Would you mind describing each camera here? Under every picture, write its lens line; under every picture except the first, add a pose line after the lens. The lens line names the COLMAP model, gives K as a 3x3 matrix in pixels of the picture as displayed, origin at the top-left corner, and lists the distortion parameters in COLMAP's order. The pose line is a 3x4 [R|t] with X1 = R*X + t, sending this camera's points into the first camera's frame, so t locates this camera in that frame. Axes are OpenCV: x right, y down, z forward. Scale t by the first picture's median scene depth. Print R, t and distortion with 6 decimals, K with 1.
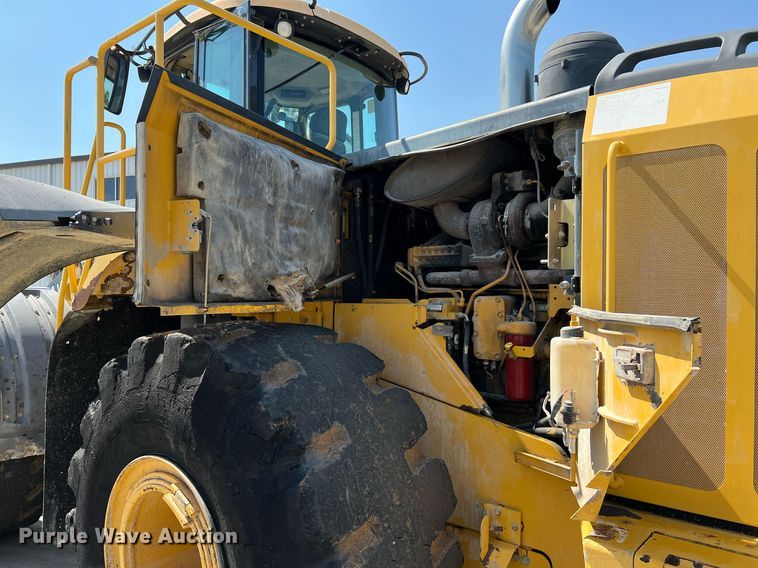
lens RADIAL K [[582.5, 0, 379.0], [0, 582.5, 284.0], [0, 0, 1]] dist [0.011650, 0.006017]
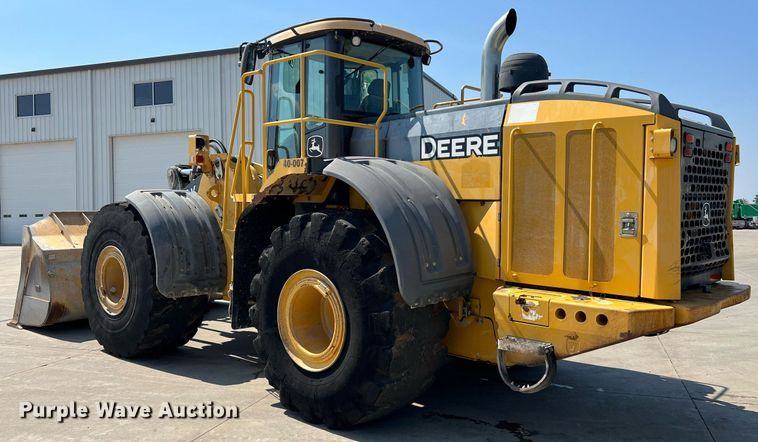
lens RADIAL K [[810.4, 0, 379.0], [0, 810.4, 221.0], [0, 0, 1]] dist [-0.002873, -0.003673]
pose [[0.999412, 0.002513, -0.034208, -0.013249], [-0.000944, 0.998950, 0.045798, -0.018036], [0.034287, -0.045739, 0.998365, -1.618057]]
